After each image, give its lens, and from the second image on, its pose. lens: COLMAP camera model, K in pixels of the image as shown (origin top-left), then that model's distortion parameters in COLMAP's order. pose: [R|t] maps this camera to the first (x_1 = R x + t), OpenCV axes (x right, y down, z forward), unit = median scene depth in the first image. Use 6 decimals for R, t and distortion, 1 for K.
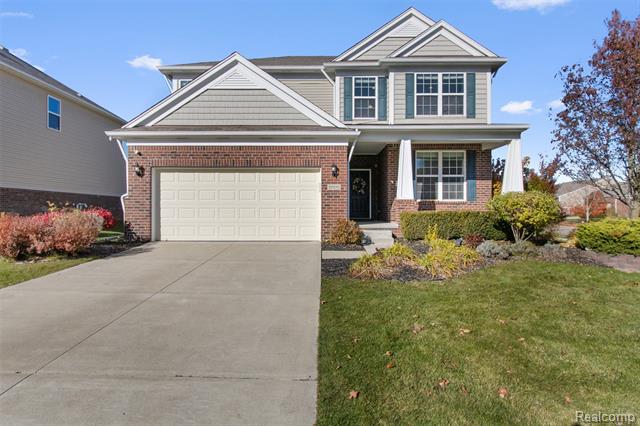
lens RADIAL K [[362.3, 0, 319.3], [0, 362.3, 214.4], [0, 0, 1]] dist [0.017829, 0.000298]
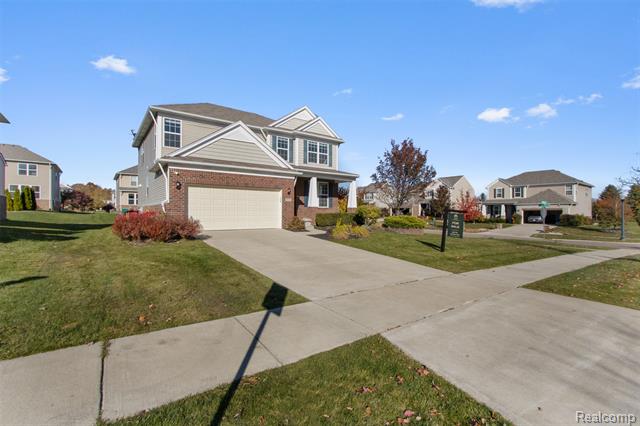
lens RADIAL K [[295.0, 0, 320.8], [0, 295.0, 211.3], [0, 0, 1]] dist [0.003197, 0.000069]
pose [[0.801006, 0.006479, 0.598622, -0.610685], [0.000924, 0.999927, -0.012060, 0.003080], [-0.598656, 0.010213, 0.800941, -0.281165]]
